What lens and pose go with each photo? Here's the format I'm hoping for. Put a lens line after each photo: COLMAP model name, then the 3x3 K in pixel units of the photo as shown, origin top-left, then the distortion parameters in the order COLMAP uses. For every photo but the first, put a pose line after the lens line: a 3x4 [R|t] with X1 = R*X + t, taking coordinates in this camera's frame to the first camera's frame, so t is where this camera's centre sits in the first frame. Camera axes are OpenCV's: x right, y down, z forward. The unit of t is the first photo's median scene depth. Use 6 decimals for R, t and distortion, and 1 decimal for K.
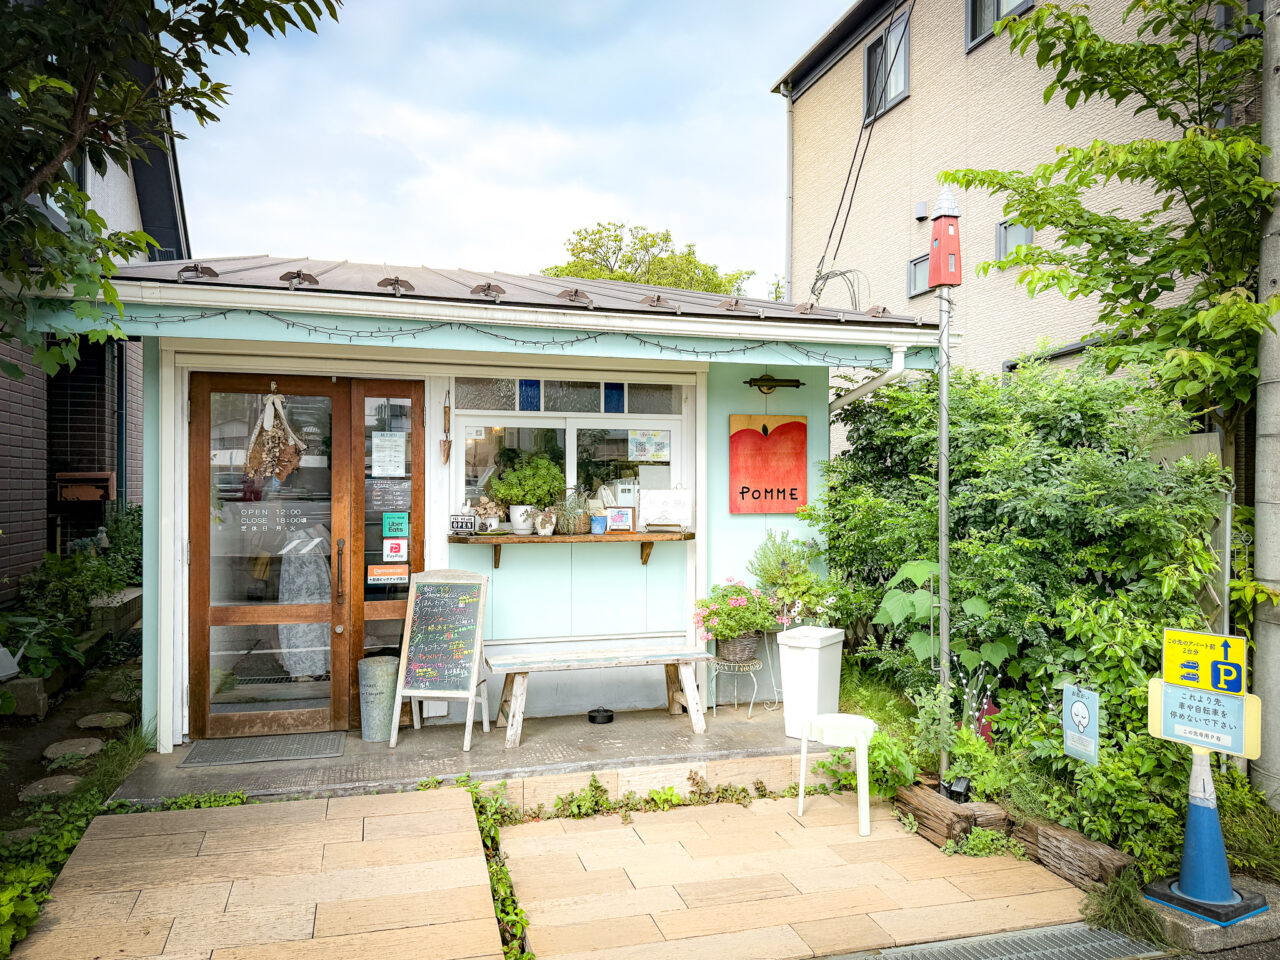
lens RADIAL K [[912.2, 0, 639.2], [0, 912.2, 483.3], [0, 0, 1]] dist [0.007899, -0.000518]
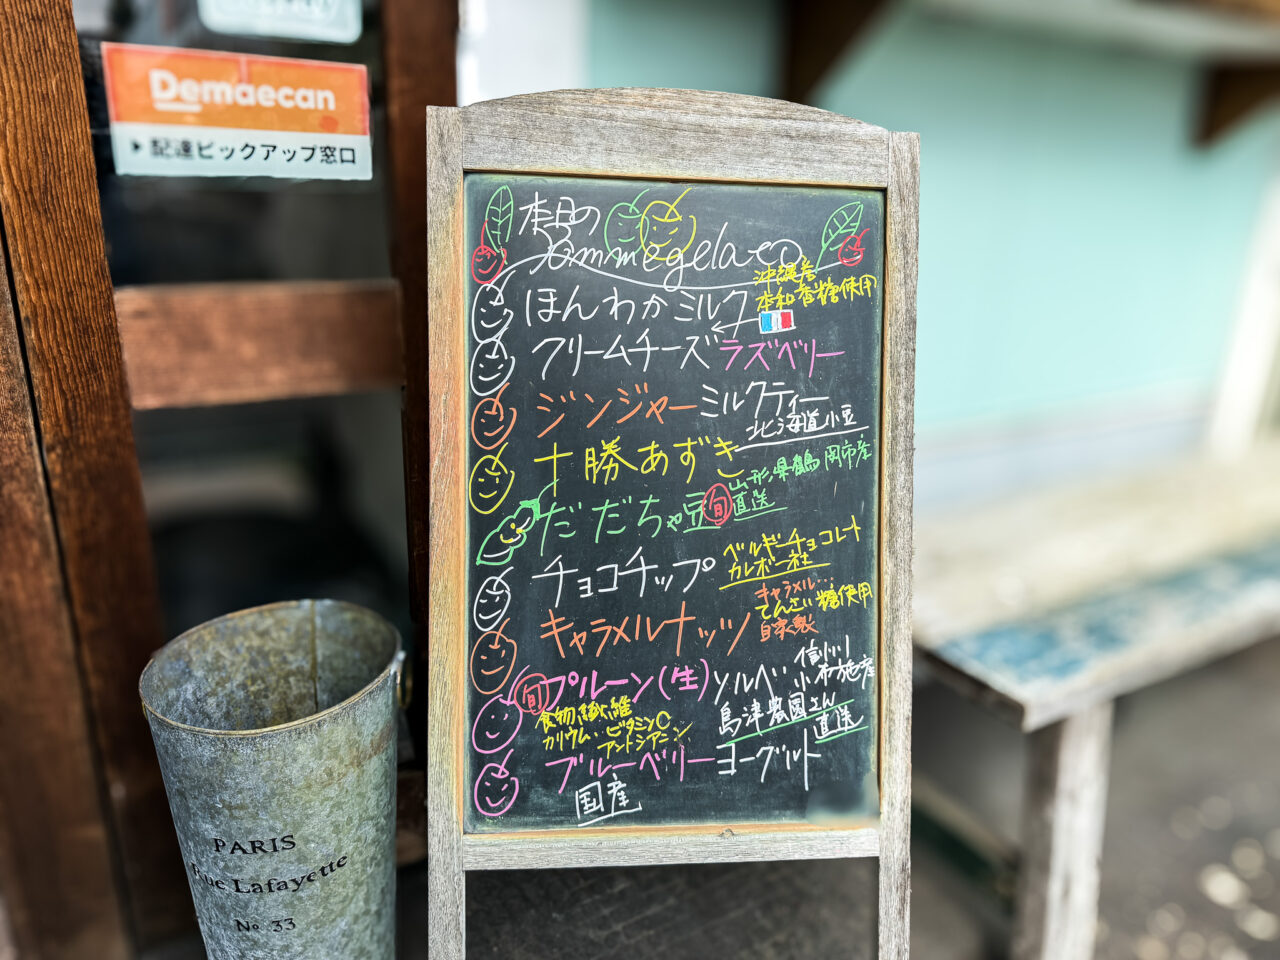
lens RADIAL K [[912.2, 0, 639.2], [0, 912.2, 481.3], [0, 0, 1]] dist [0.007899, -0.000518]
pose [[0.966293, -0.047167, 0.253086, -0.264058], [-0.044814, 0.937248, 0.345772, 0.105255], [-0.253514, -0.345458, 0.903543, 0.851741]]
